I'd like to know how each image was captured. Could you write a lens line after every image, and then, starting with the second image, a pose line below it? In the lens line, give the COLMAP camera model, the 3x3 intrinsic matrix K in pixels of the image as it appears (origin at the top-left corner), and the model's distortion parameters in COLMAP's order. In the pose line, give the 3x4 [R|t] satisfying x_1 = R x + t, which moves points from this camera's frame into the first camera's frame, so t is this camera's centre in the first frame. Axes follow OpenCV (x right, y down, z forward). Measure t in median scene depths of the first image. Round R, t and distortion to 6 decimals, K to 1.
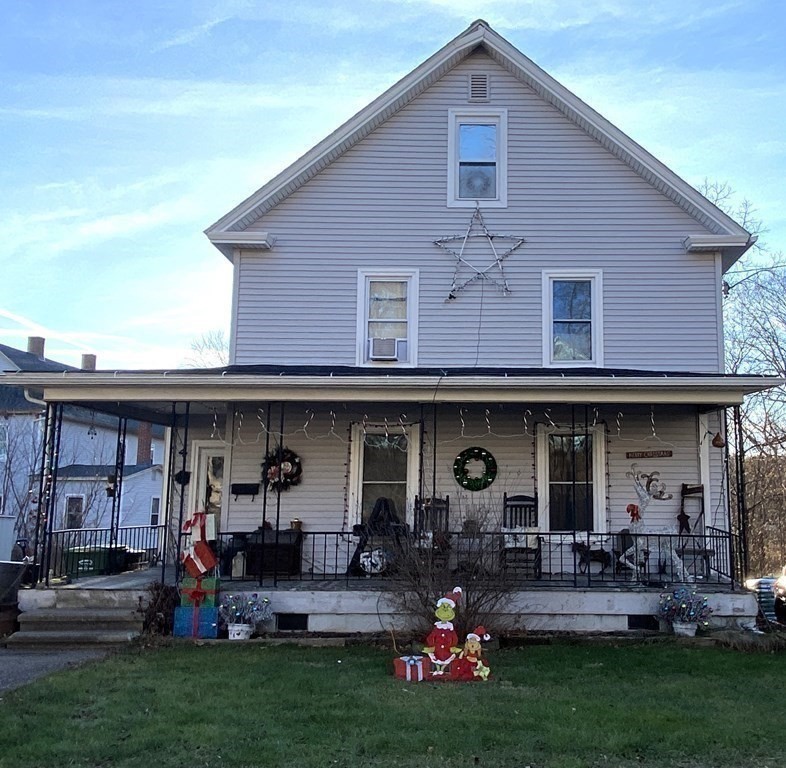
lens RADIAL K [[979.6, 0, 393.1], [0, 979.6, 384.2], [0, 0, 1]] dist [0.058645, 0.000000]
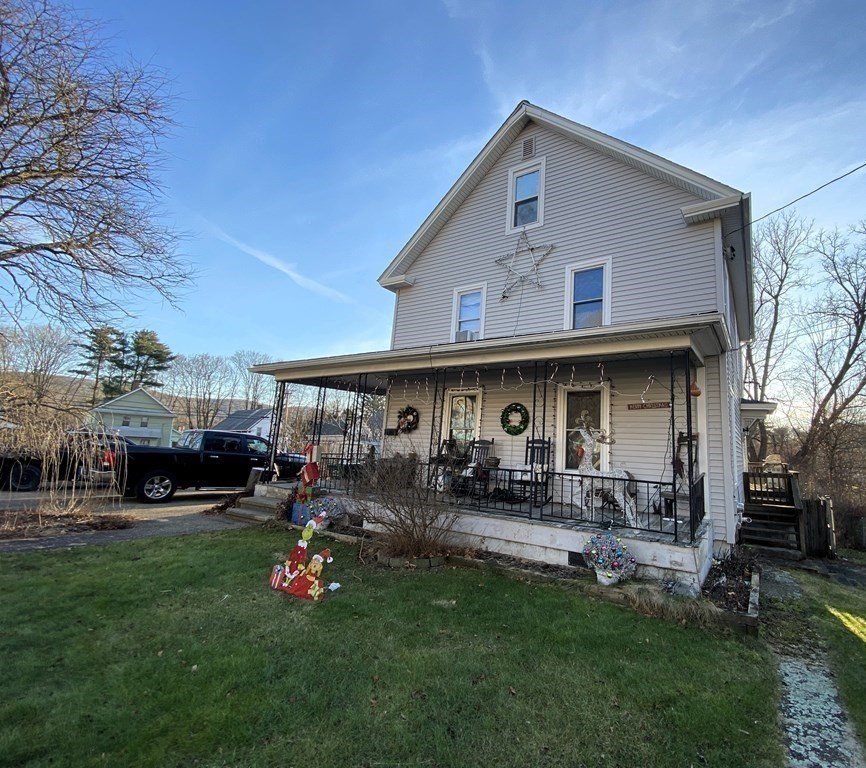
lens RADIAL K [[451.0, 0, 444.8], [0, 451.0, 371.6], [0, 0, 1]] dist [0.019560, -0.001078]
pose [[0.841437, -0.057396, -0.537299, 0.336330], [0.036808, 0.998121, -0.048978, 0.047746], [0.539101, 0.021435, 0.841969, 0.421145]]
